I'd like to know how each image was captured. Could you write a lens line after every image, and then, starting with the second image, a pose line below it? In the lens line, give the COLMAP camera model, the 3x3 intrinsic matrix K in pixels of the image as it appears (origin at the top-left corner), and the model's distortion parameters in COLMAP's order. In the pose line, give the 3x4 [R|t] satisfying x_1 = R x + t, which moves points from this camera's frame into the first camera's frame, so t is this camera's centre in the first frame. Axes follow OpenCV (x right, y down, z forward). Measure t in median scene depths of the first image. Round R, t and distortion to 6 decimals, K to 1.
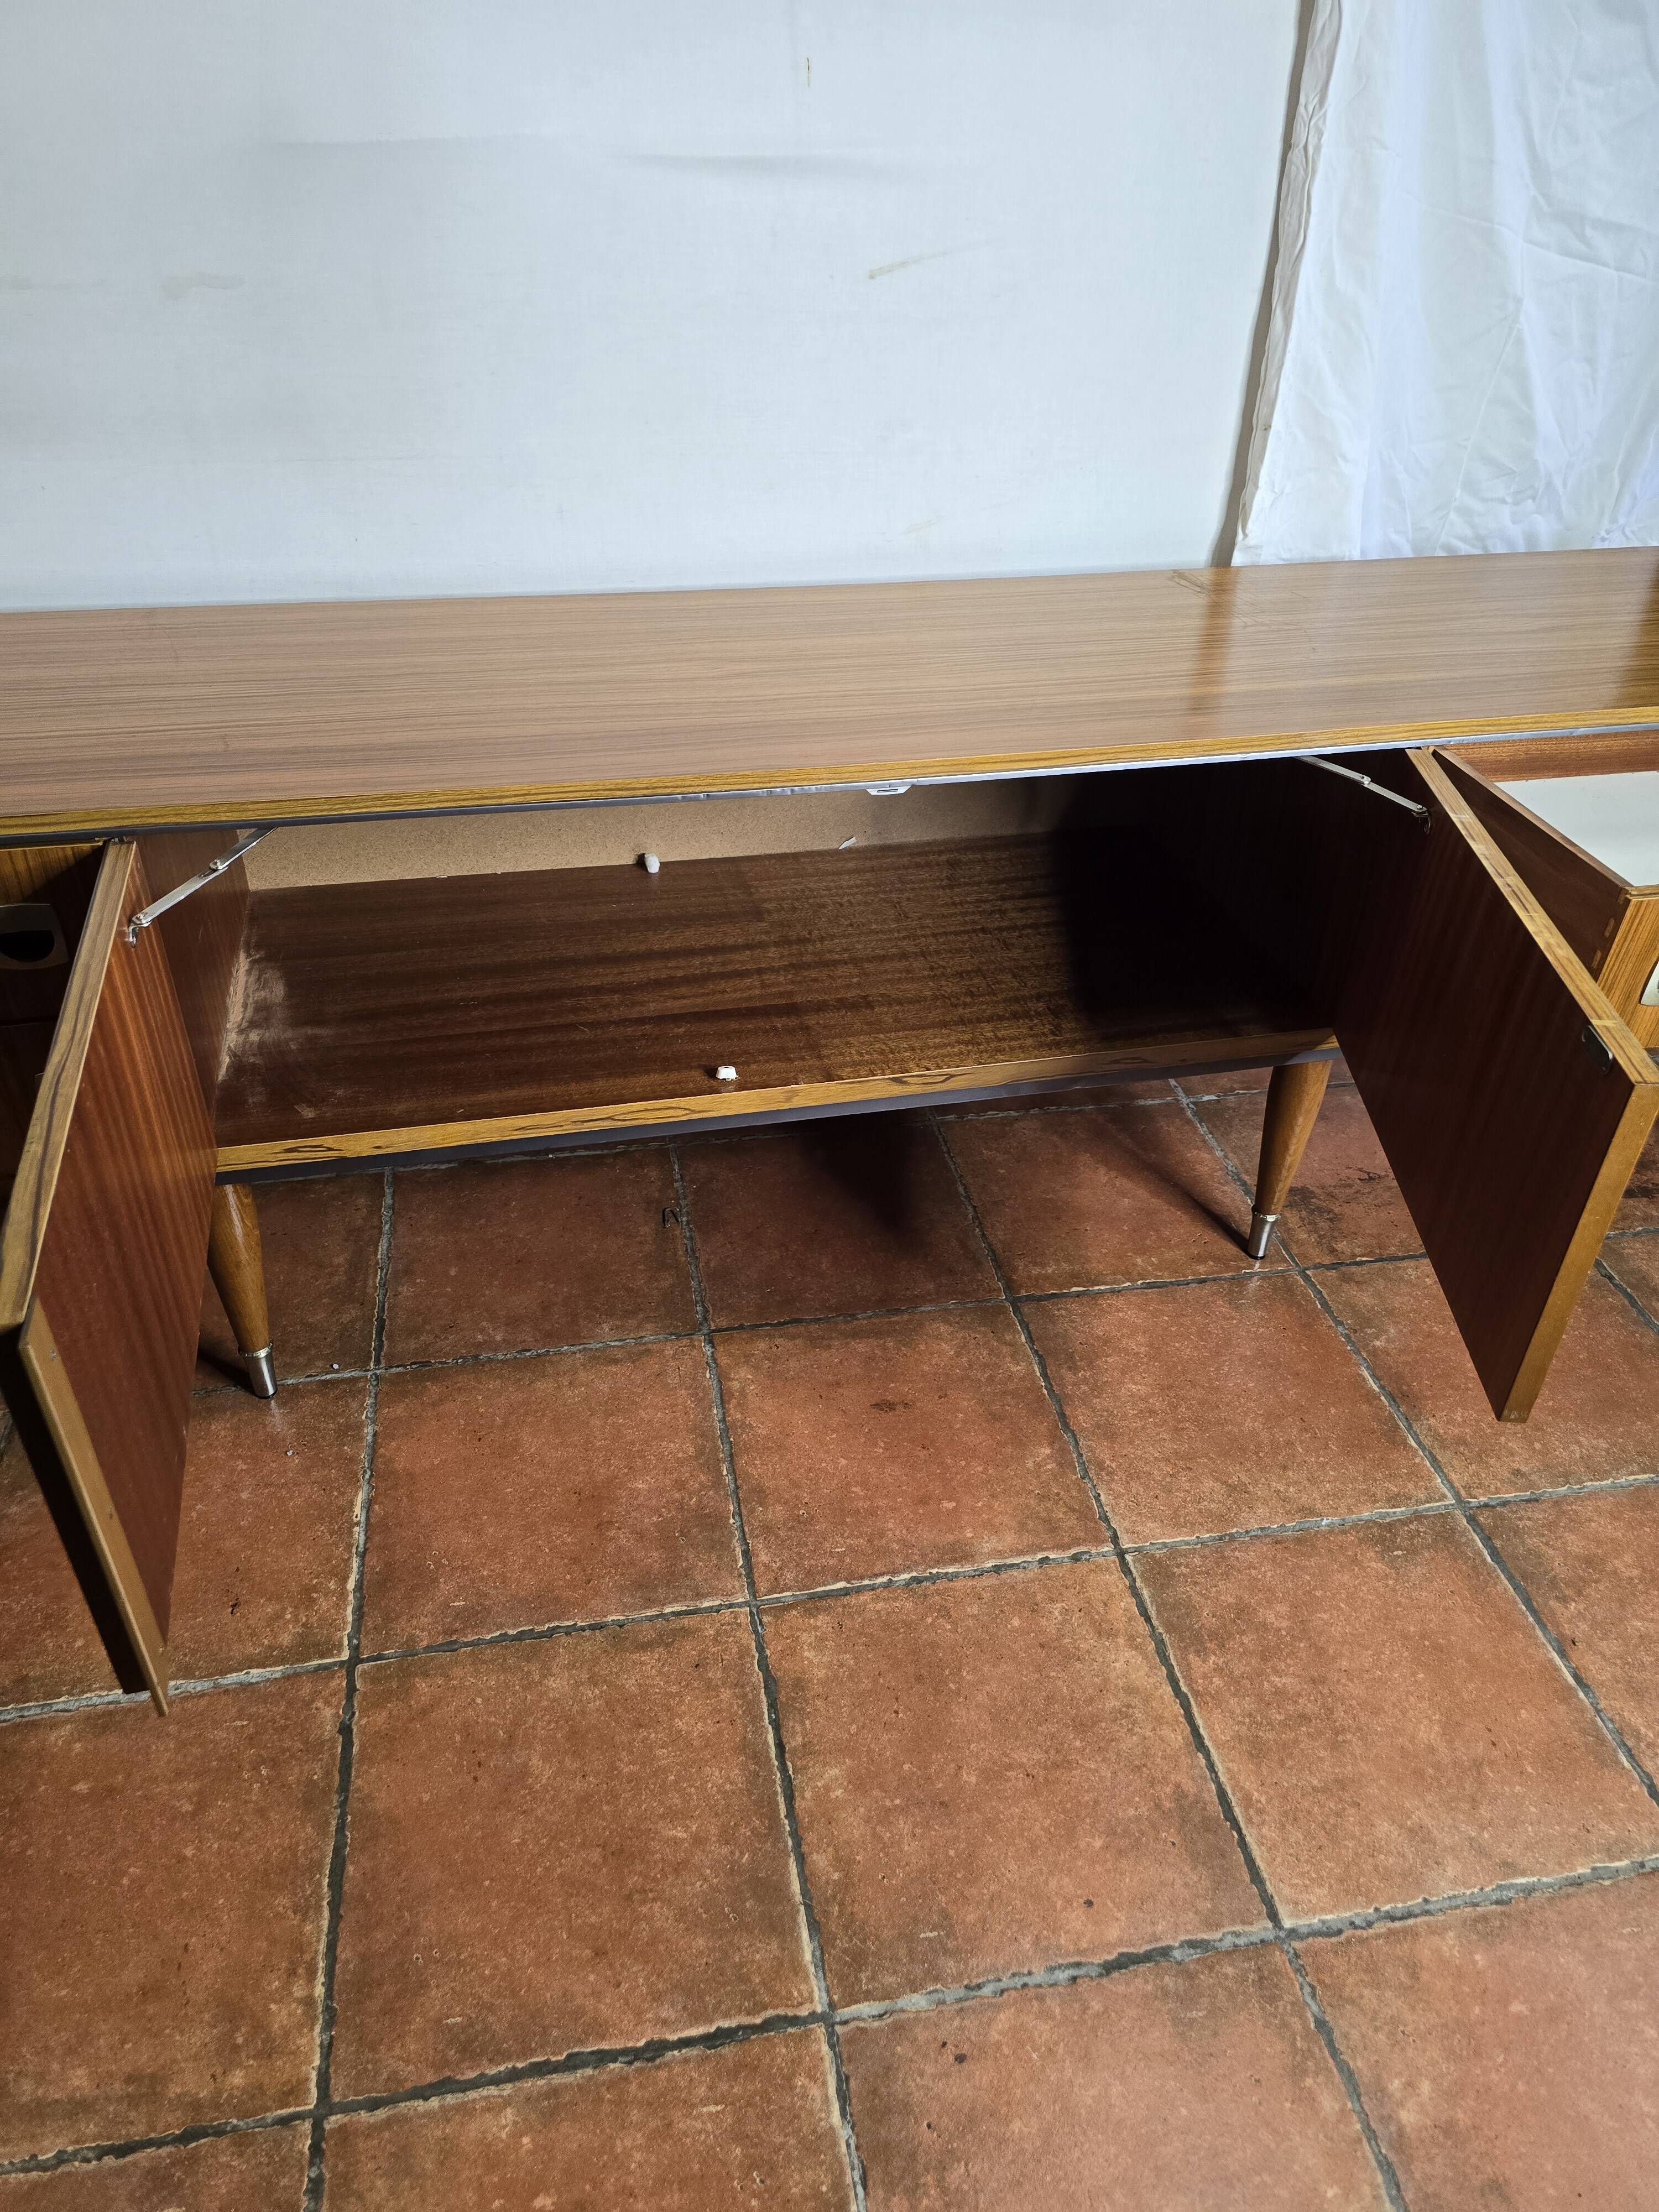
lens RADIAL K [[1491.8, 0, 815.3], [0, 1491.8, 1103.2], [0, 0, 1]] dist [0.062814, -0.062151]
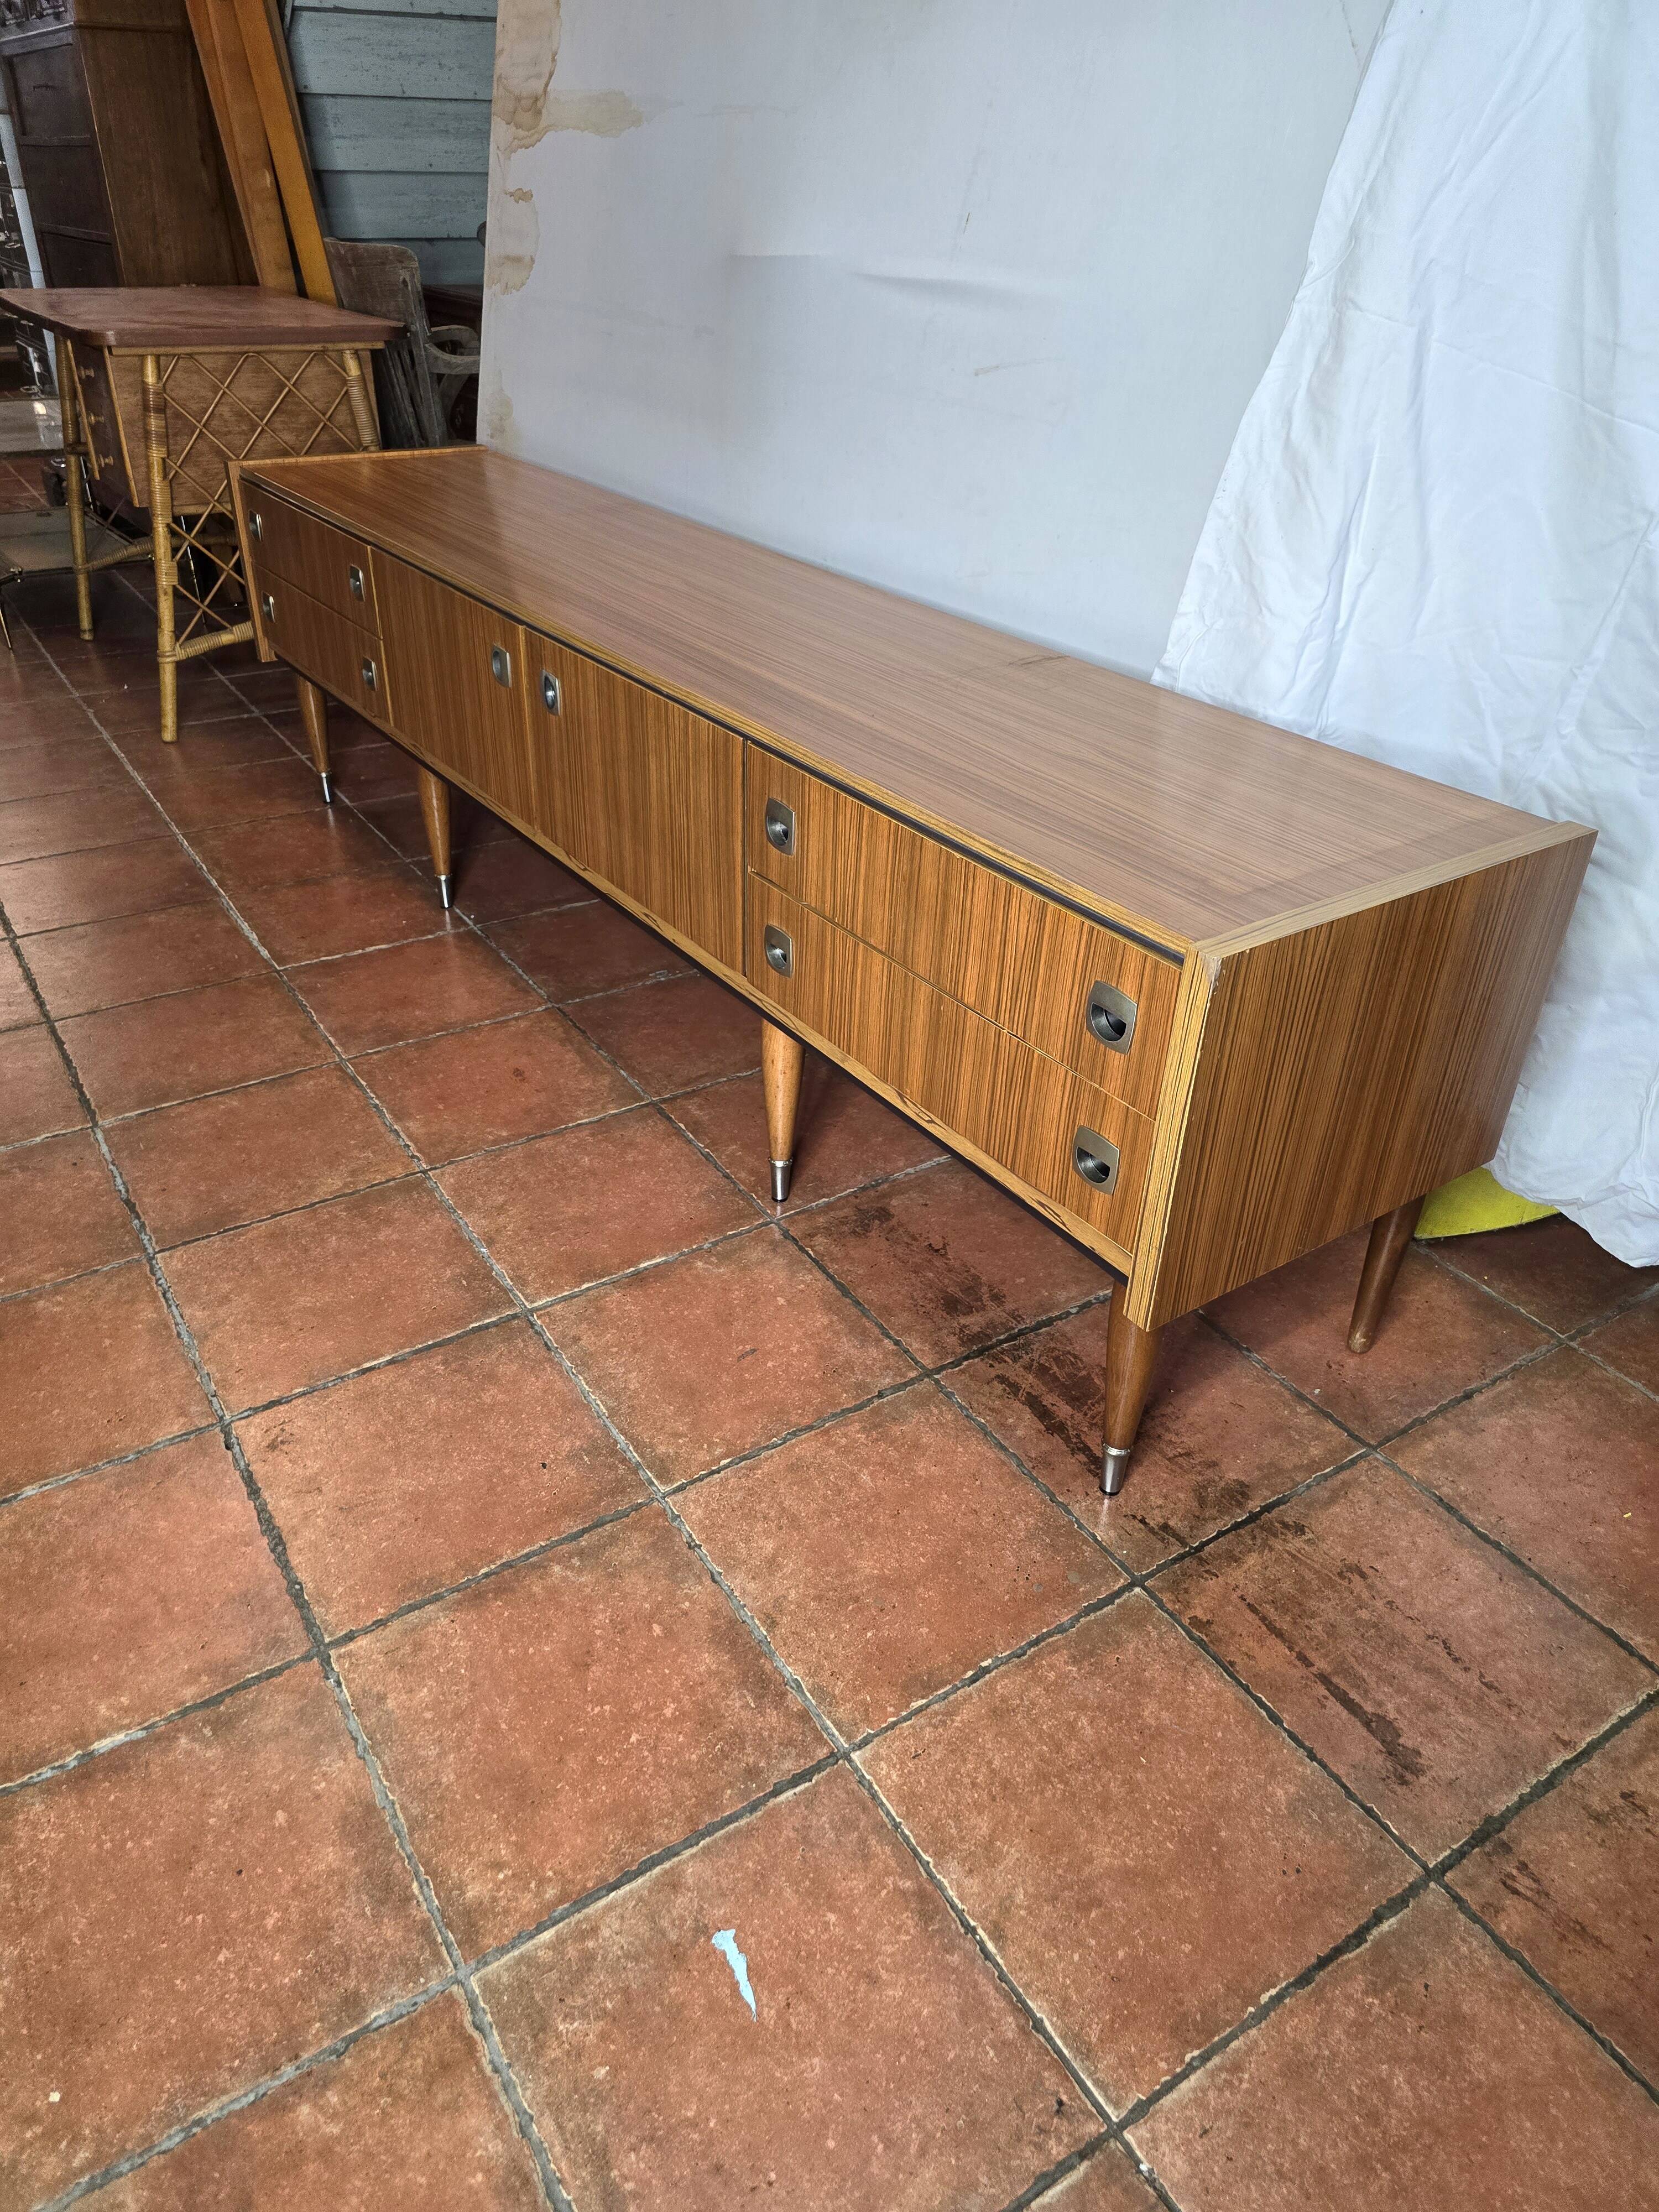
lens RADIAL K [[1487.0, 0, 845.5], [0, 1487.0, 1094.2], [0, 0, 1]] dist [0.060531, -0.059682]
pose [[0.390367, 0.470578, -0.791309, 1.476550], [-0.546140, 0.810305, 0.212454, -0.294060], [0.741178, 0.349231, 0.573318, 0.446924]]
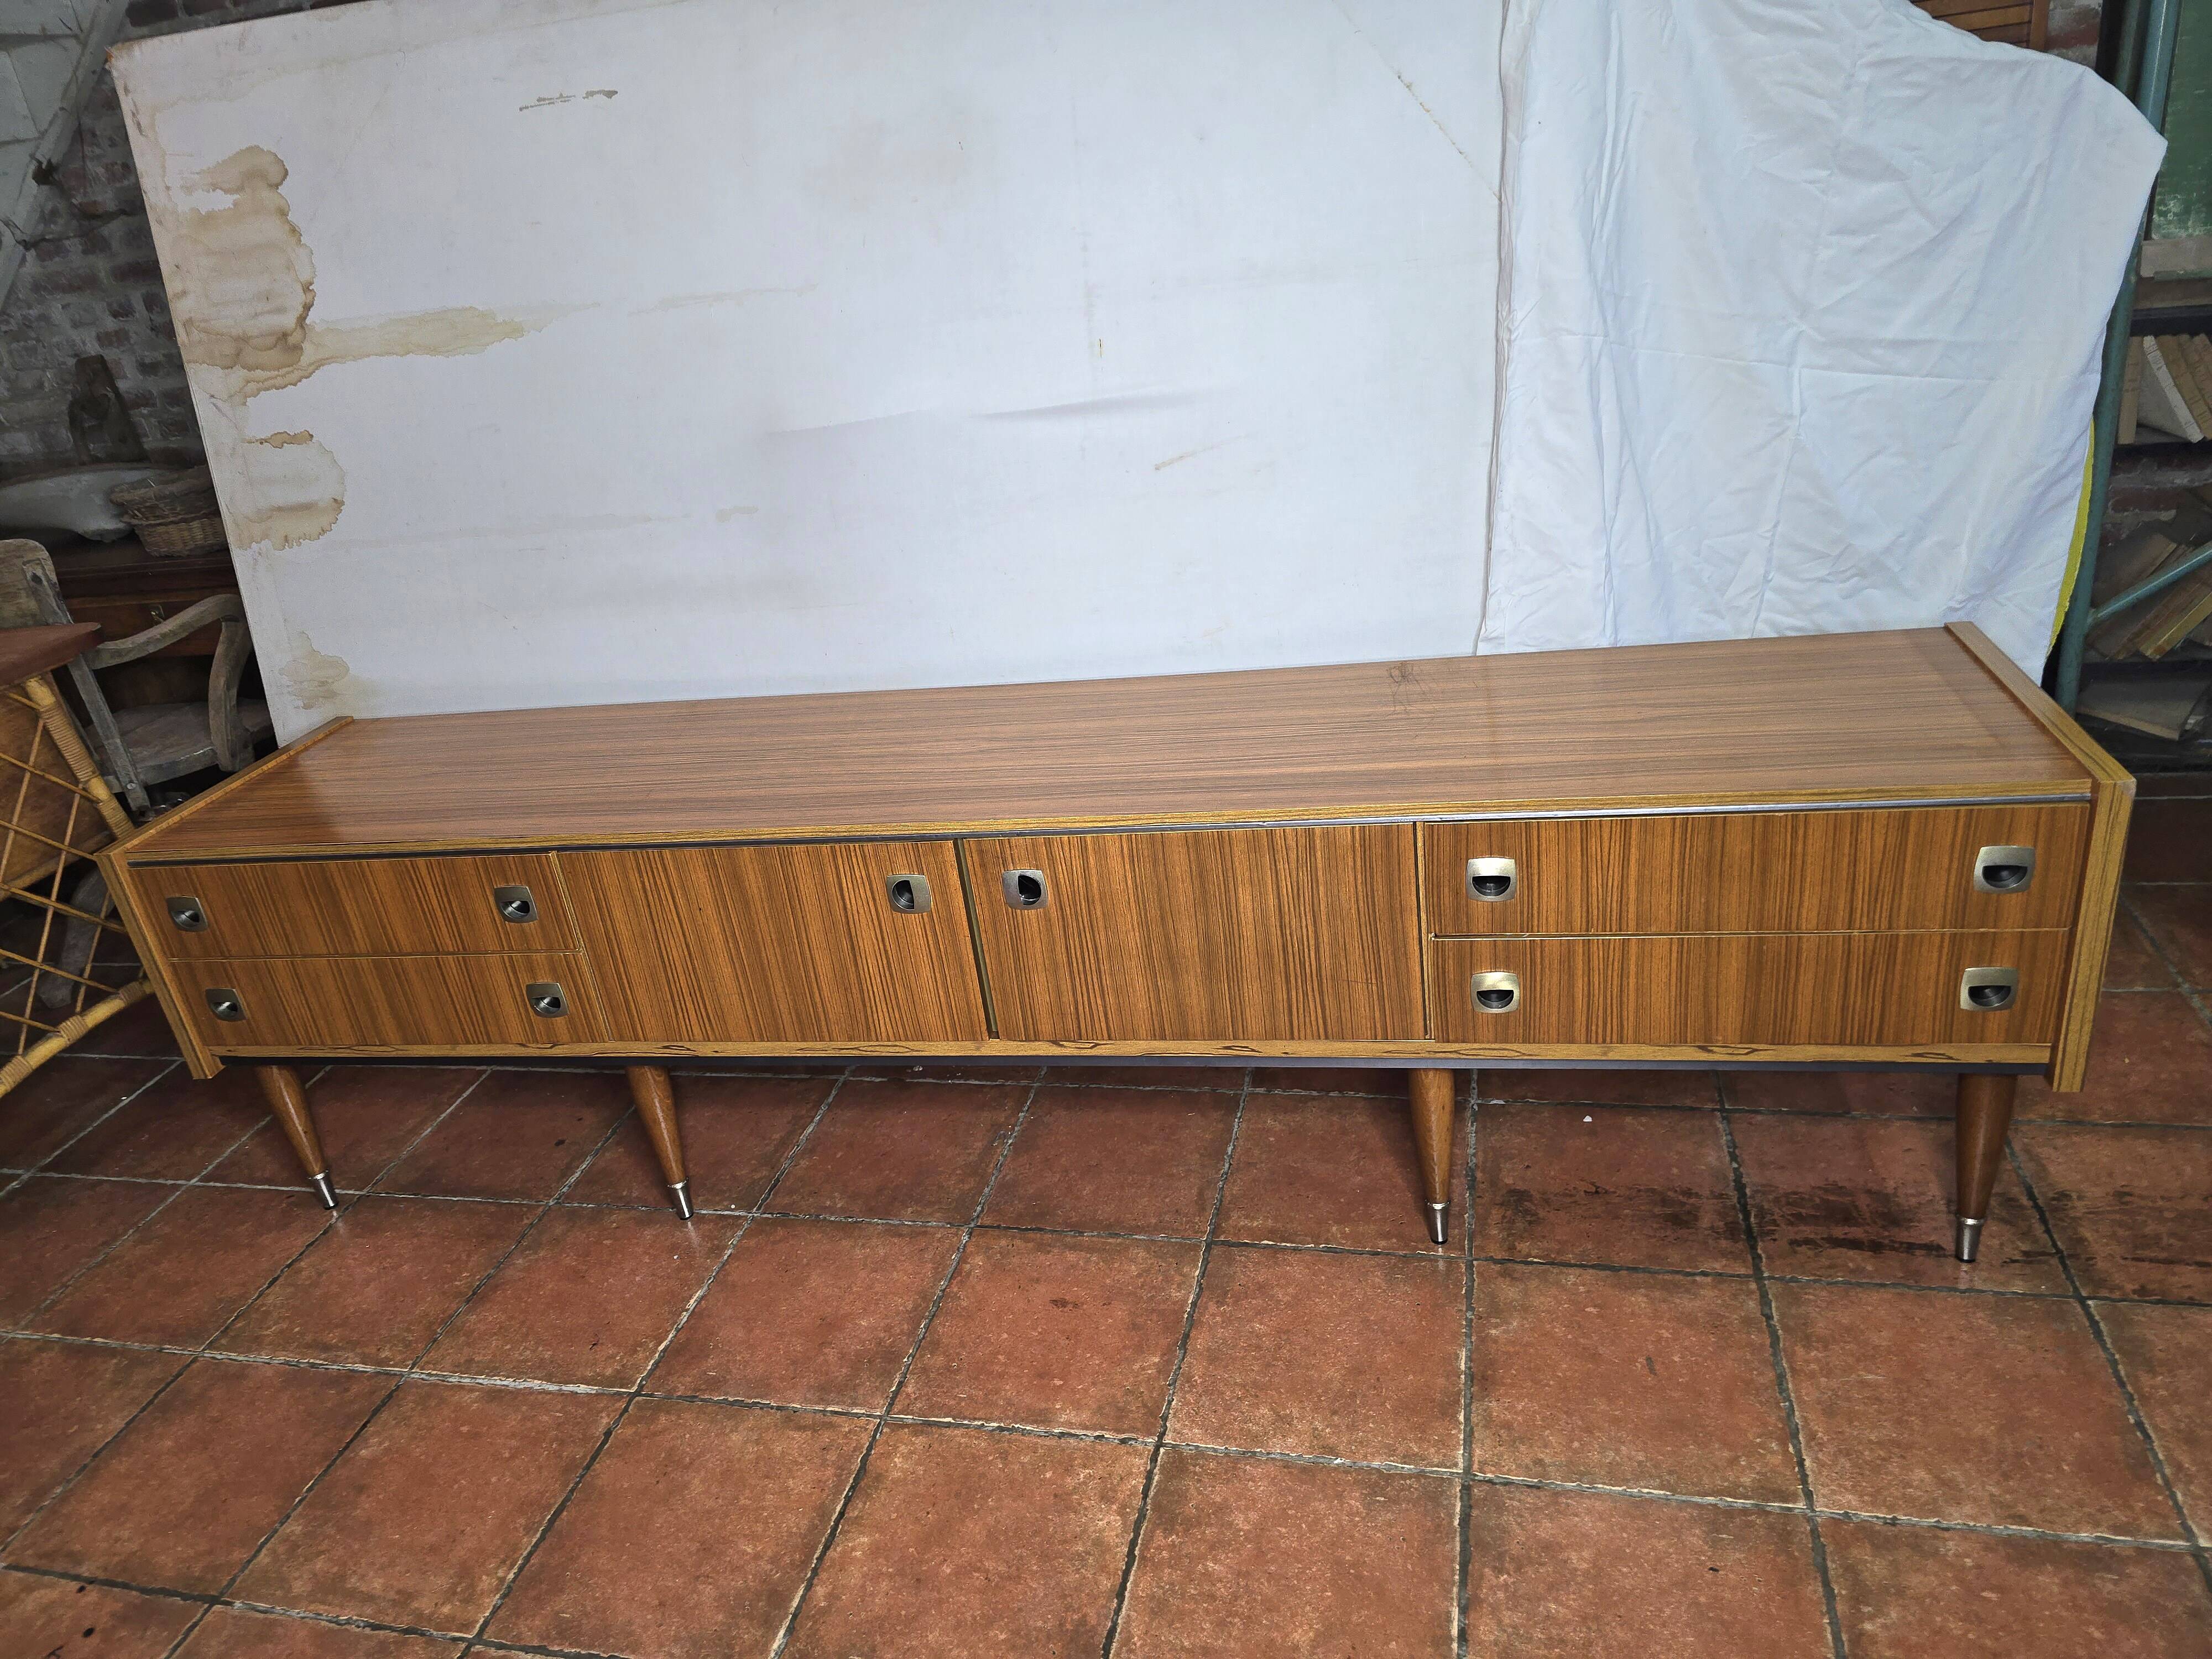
lens RADIAL K [[1484.1, 0, 1096.2], [0, 1484.1, 821.0], [0, 0, 1]] dist [0.055465, -0.054210]
pose [[0.899752, 0.039806, -0.434582, 0.676032], [-0.109912, 0.984399, -0.137395, -0.034762], [0.422333, 0.171387, 0.890090, -0.216674]]
